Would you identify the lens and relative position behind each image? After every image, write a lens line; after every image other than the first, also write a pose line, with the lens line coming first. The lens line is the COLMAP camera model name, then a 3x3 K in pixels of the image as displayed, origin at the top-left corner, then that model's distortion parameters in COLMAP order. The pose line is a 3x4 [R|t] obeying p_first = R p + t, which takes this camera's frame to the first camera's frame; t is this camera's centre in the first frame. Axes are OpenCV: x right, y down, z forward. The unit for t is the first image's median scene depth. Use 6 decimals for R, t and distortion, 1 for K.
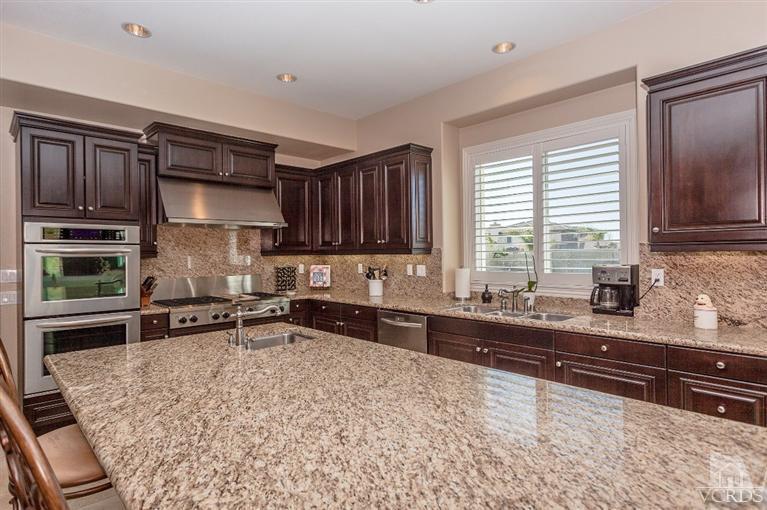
lens RADIAL K [[396.9, 0, 383.5], [0, 396.9, 255.0], [0, 0, 1]] dist [0.002784, -0.010917]
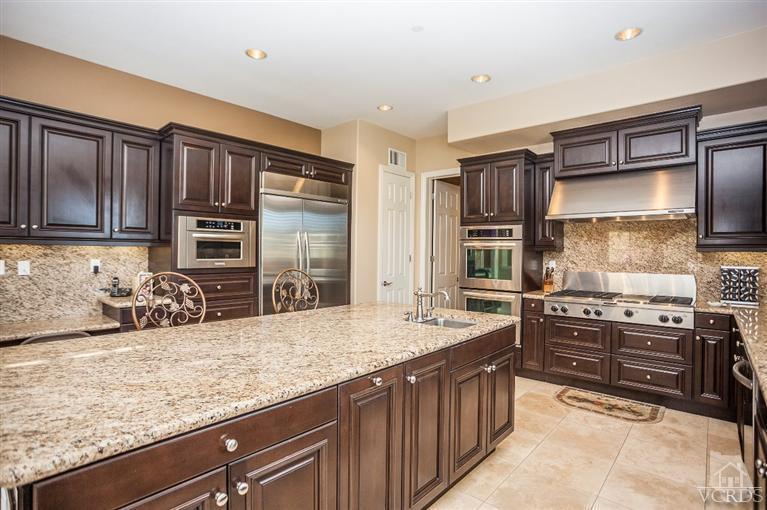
lens RADIAL K [[369.7, 0, 383.5], [0, 369.7, 255.0], [0, 0, 1]] dist [-0.009831, 0.000782]
pose [[0.114007, 0.024452, -0.993179, 0.496239], [-0.011068, 0.999666, 0.023342, -0.001692], [0.993418, 0.008331, 0.114240, 0.457538]]
